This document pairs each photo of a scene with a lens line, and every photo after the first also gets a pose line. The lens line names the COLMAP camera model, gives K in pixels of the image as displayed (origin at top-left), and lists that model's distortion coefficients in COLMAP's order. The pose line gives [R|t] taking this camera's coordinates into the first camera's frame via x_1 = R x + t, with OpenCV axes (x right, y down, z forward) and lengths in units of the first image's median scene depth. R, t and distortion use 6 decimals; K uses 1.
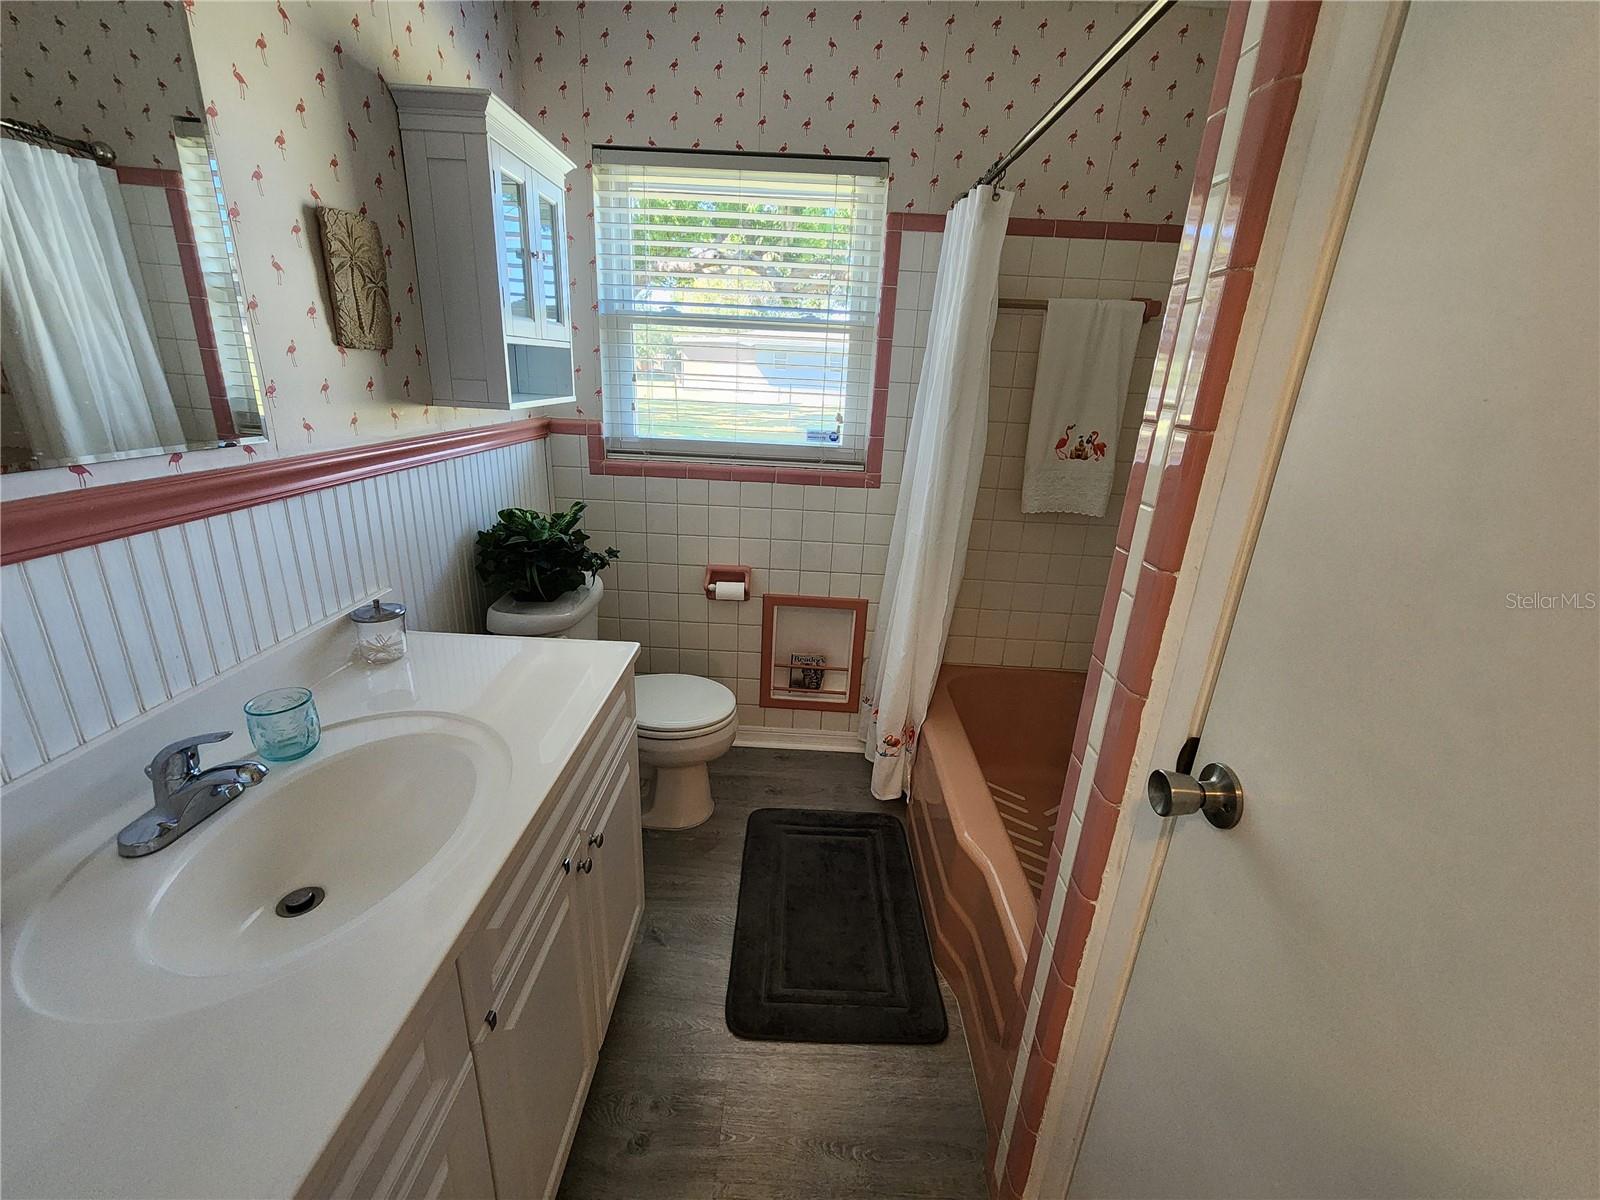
lens RADIAL K [[660.4, 0, 795.8], [0, 660.4, 602.1], [0, 0, 1]] dist [-0.000983, 0.000067]
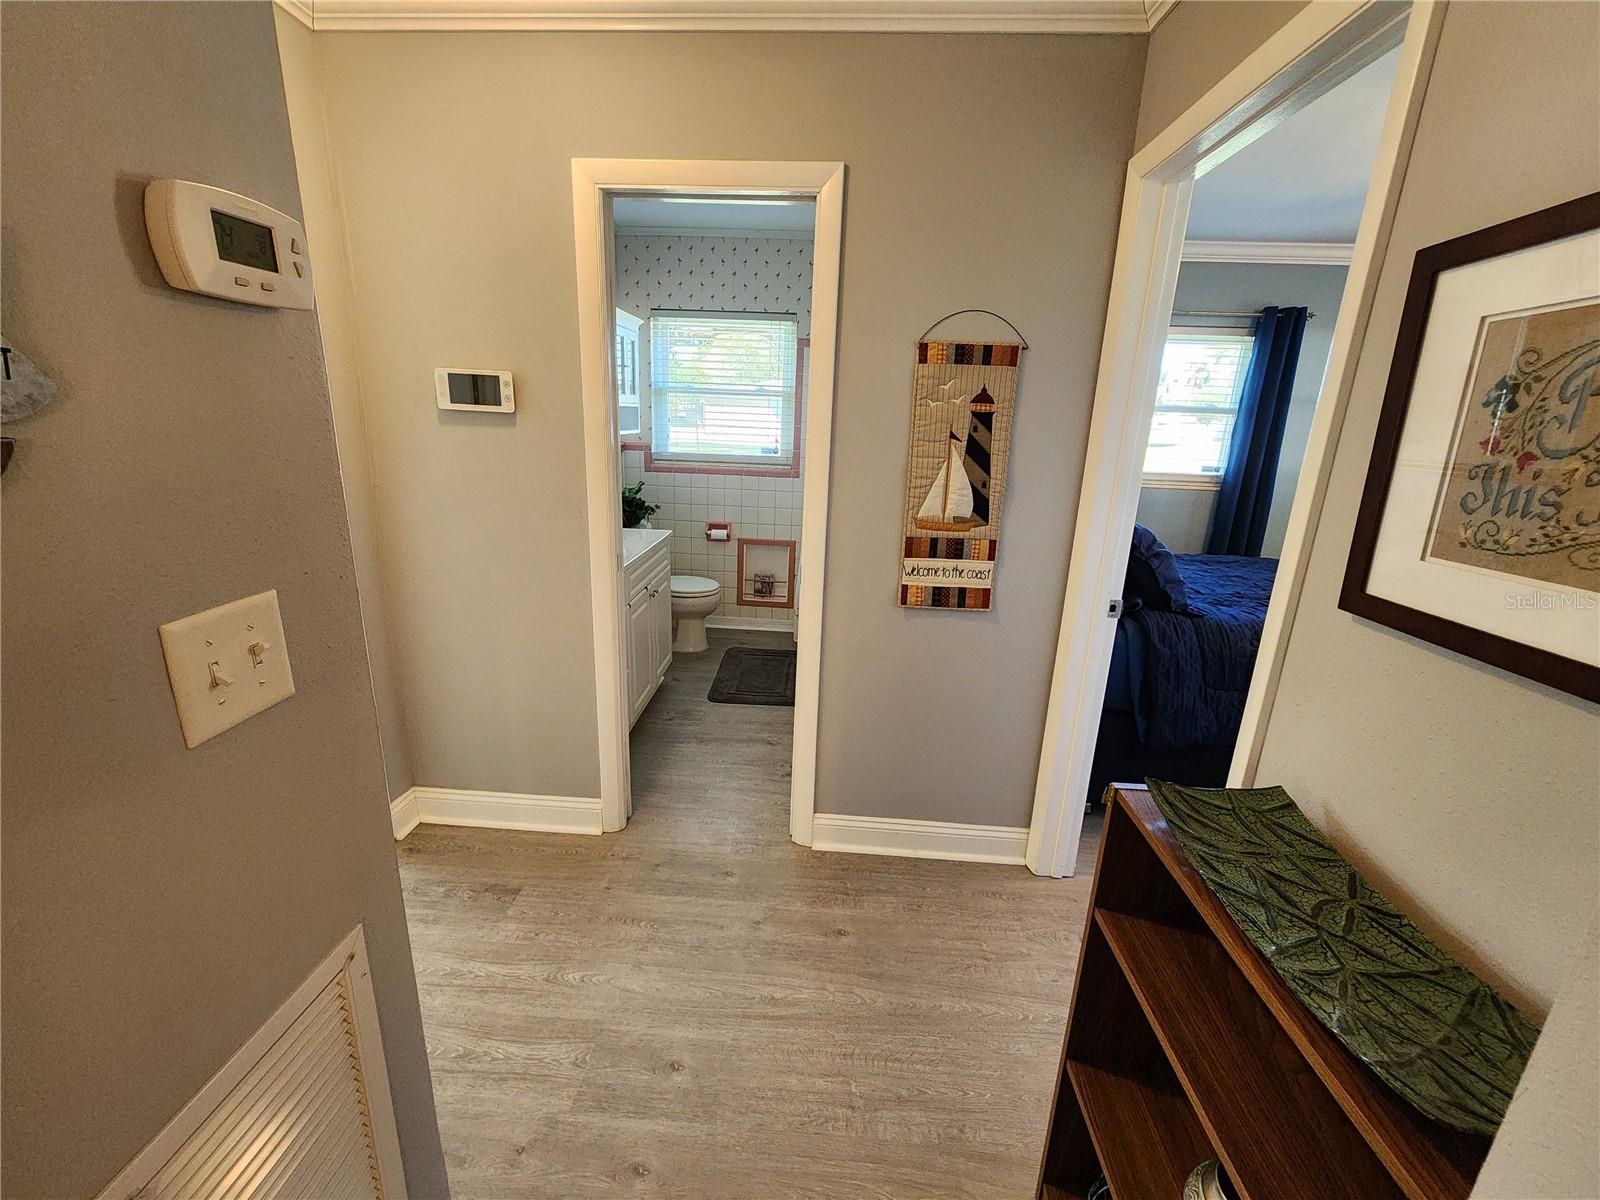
lens RADIAL K [[660.4, 0, 800.3], [0, 660.4, 596.2], [0, 0, 1]] dist [-0.000983, 0.000067]
pose [[0.999574, -0.000806, -0.029159, 0.179606], [-0.001352, 0.997264, -0.073912, 0.290077], [0.029139, 0.073920, 0.996838, -0.809267]]
